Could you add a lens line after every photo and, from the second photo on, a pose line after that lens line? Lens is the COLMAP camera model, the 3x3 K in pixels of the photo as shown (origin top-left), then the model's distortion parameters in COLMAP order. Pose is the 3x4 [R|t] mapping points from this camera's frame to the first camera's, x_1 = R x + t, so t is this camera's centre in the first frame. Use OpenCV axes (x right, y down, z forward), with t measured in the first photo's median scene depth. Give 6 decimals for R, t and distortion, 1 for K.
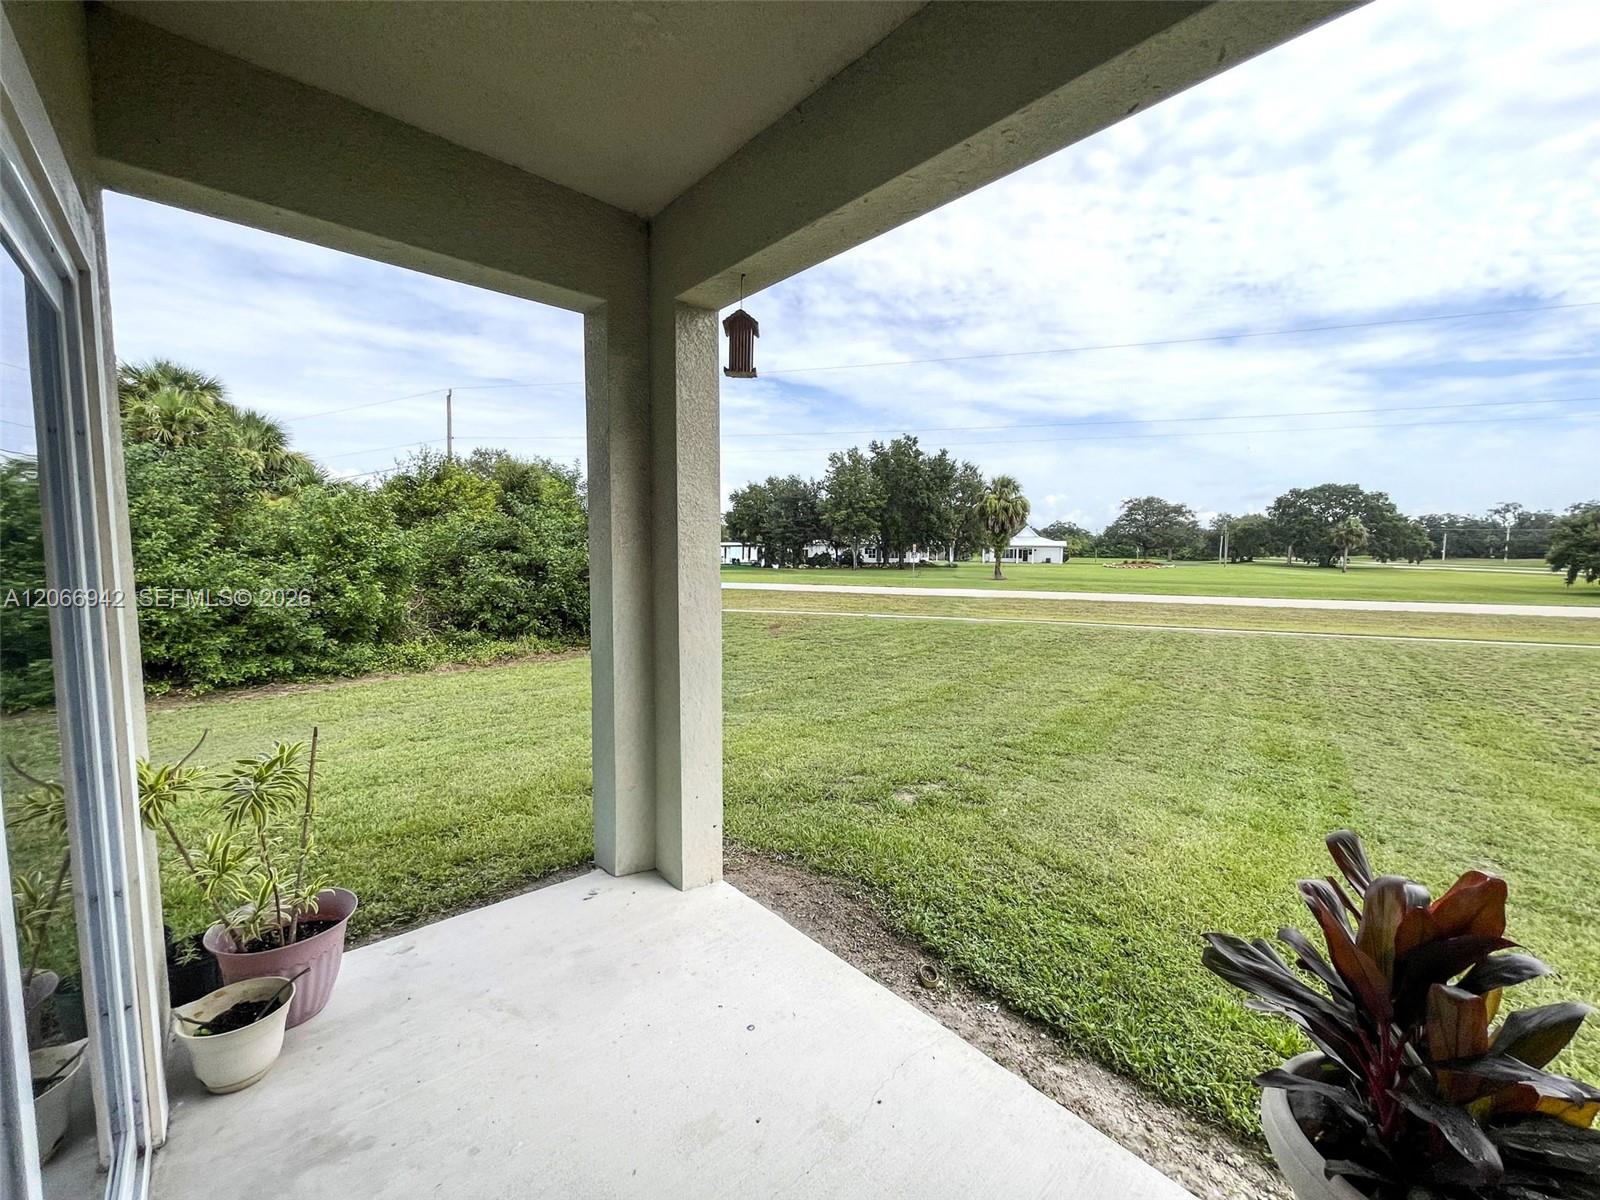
lens RADIAL K [[647.2, 0, 792.4], [0, 647.2, 598.8], [0, 0, 1]] dist [-0.003603, 0.000004]
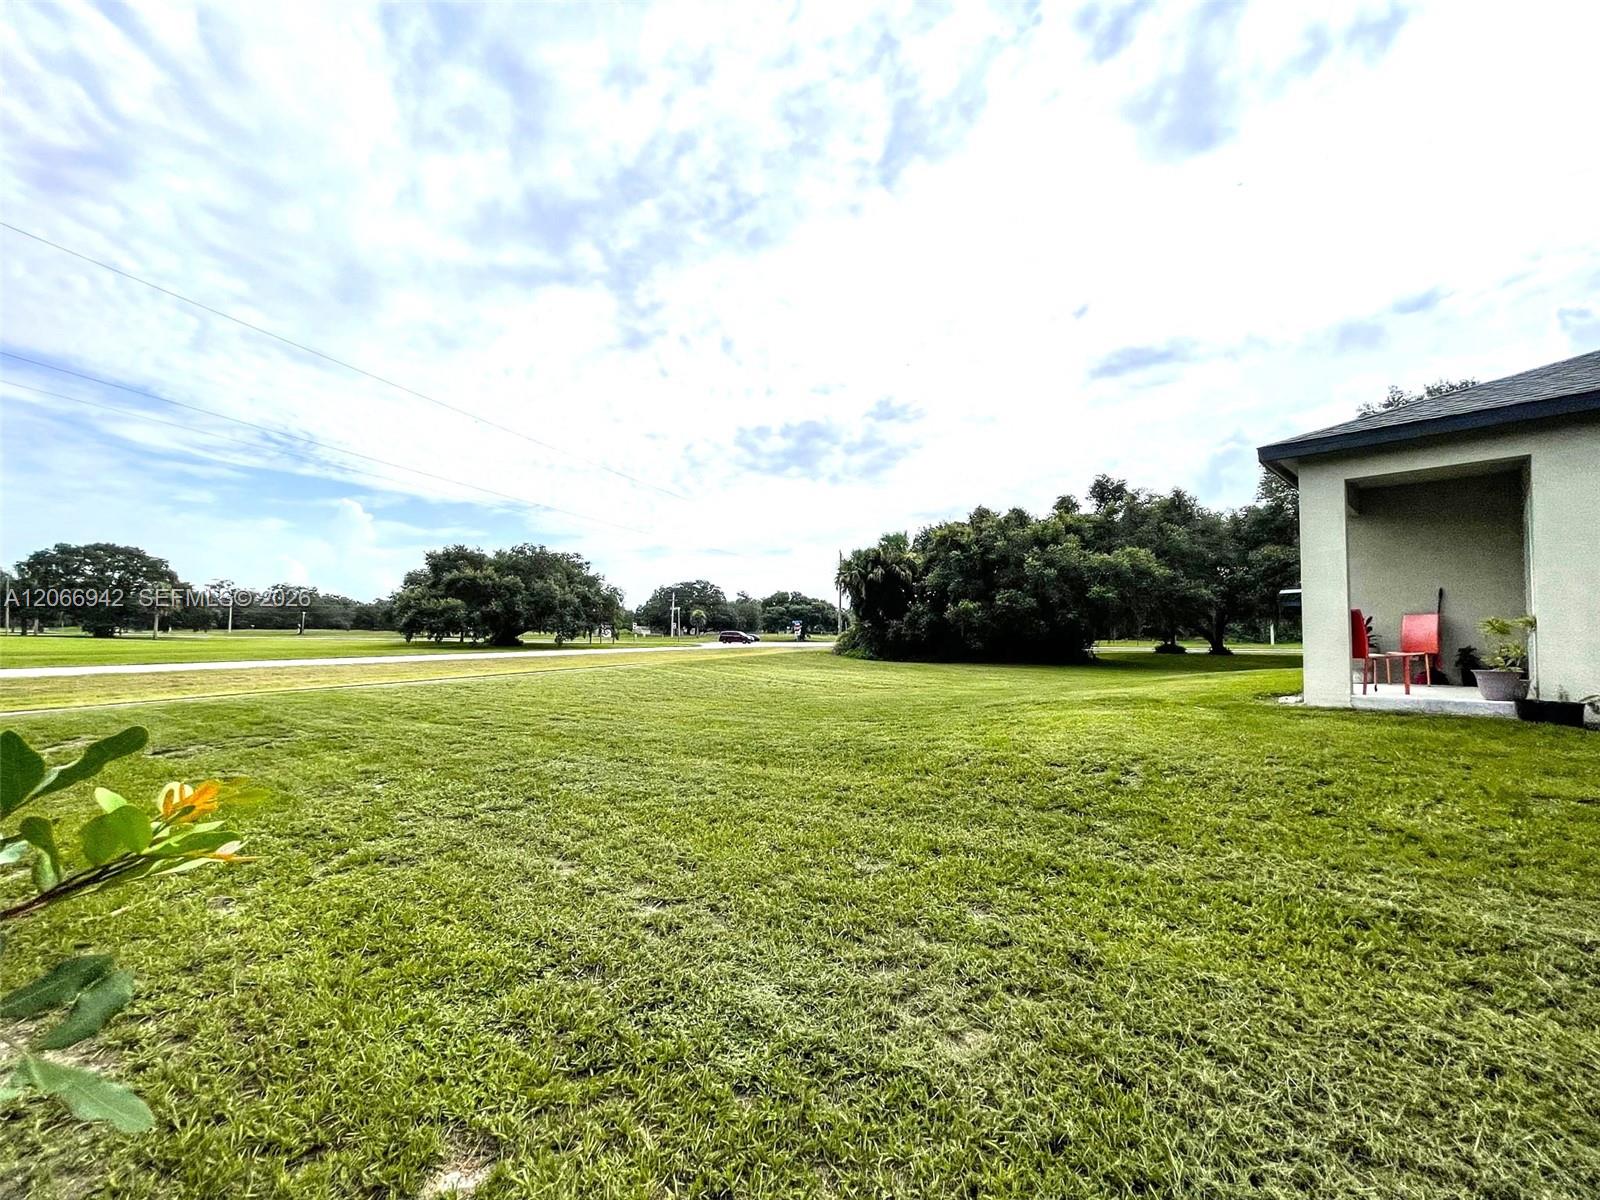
lens RADIAL K [[647.2, 0, 796.1], [0, 647.2, 608.2], [0, 0, 1]] dist [-0.003603, 0.000004]
pose [[-0.028447, 0.031155, 0.999110, -0.146726], [0.066914, 0.997332, -0.029194, 0.001501], [-0.997353, 0.066024, -0.030456, 0.170145]]
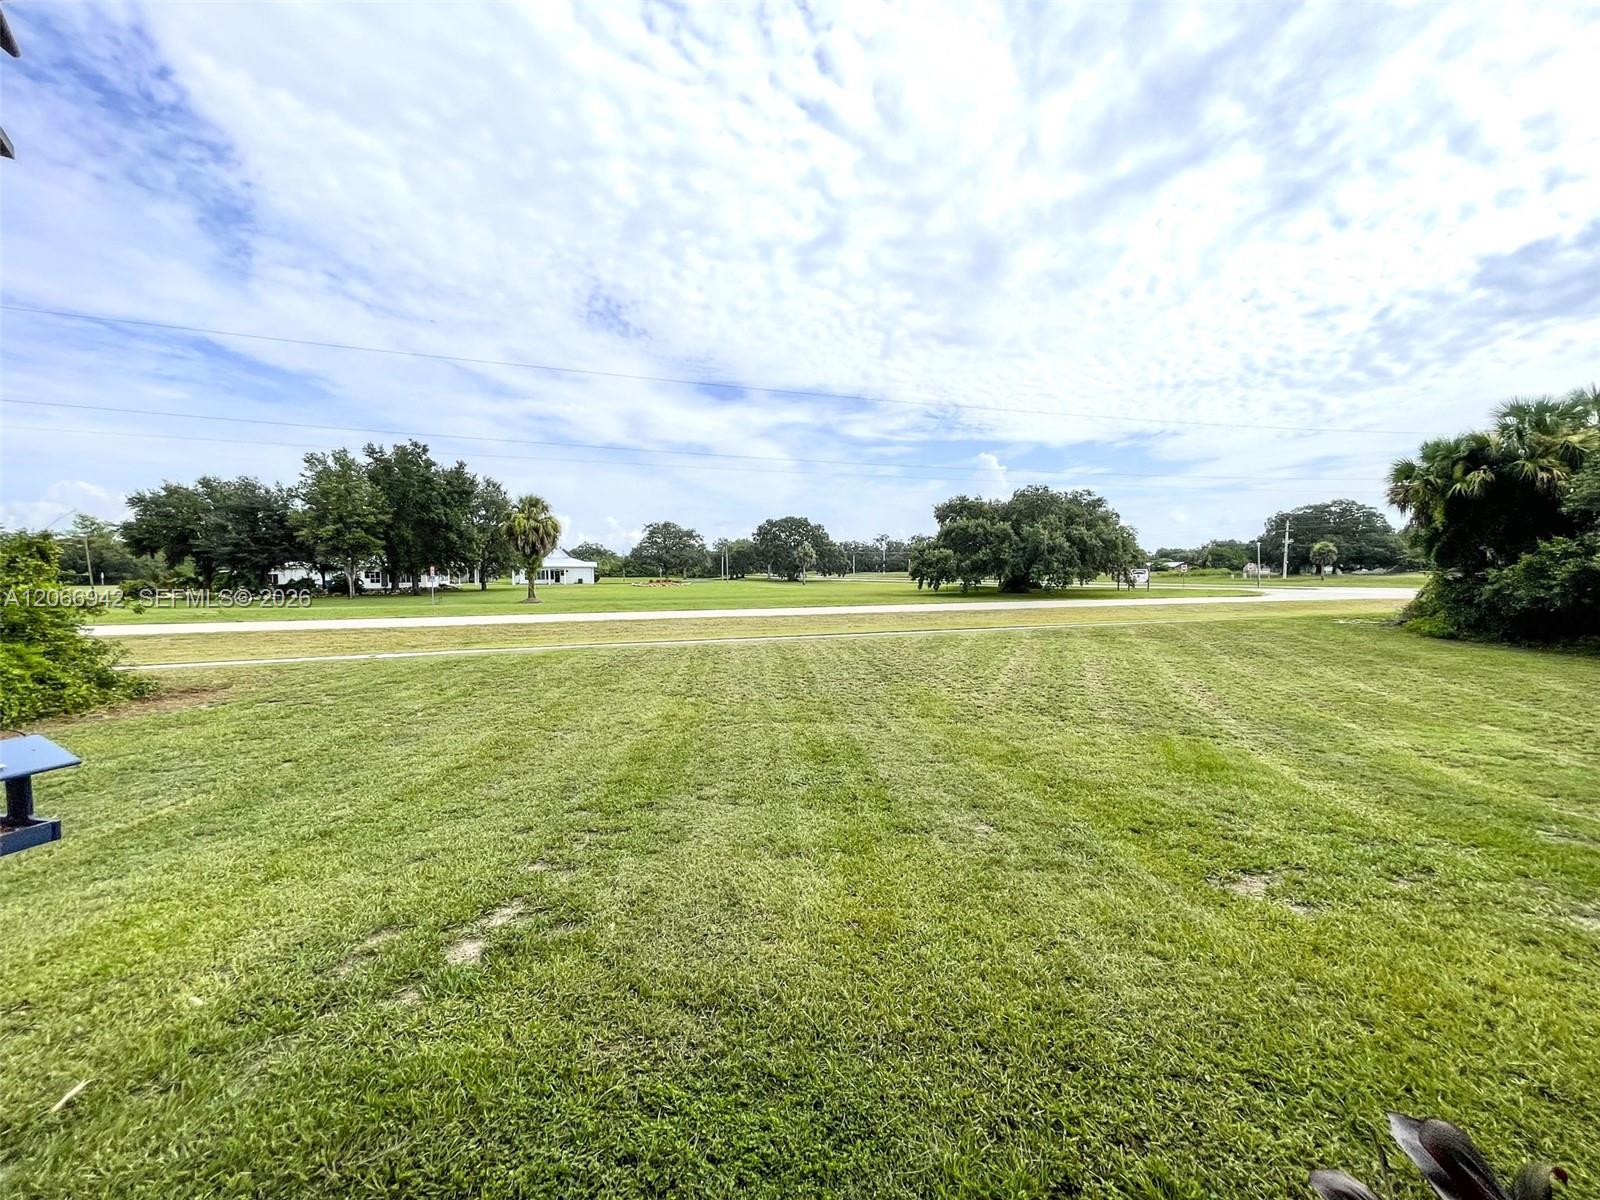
lens RADIAL K [[647.2, 0, 790.9], [0, 647.2, 604.7], [0, 0, 1]] dist [-0.003603, 0.000004]
pose [[0.768514, -0.046645, 0.638131, 0.001812], [0.061038, 0.998135, -0.000549, -0.002928], [-0.636915, 0.039372, 0.769928, 0.021515]]
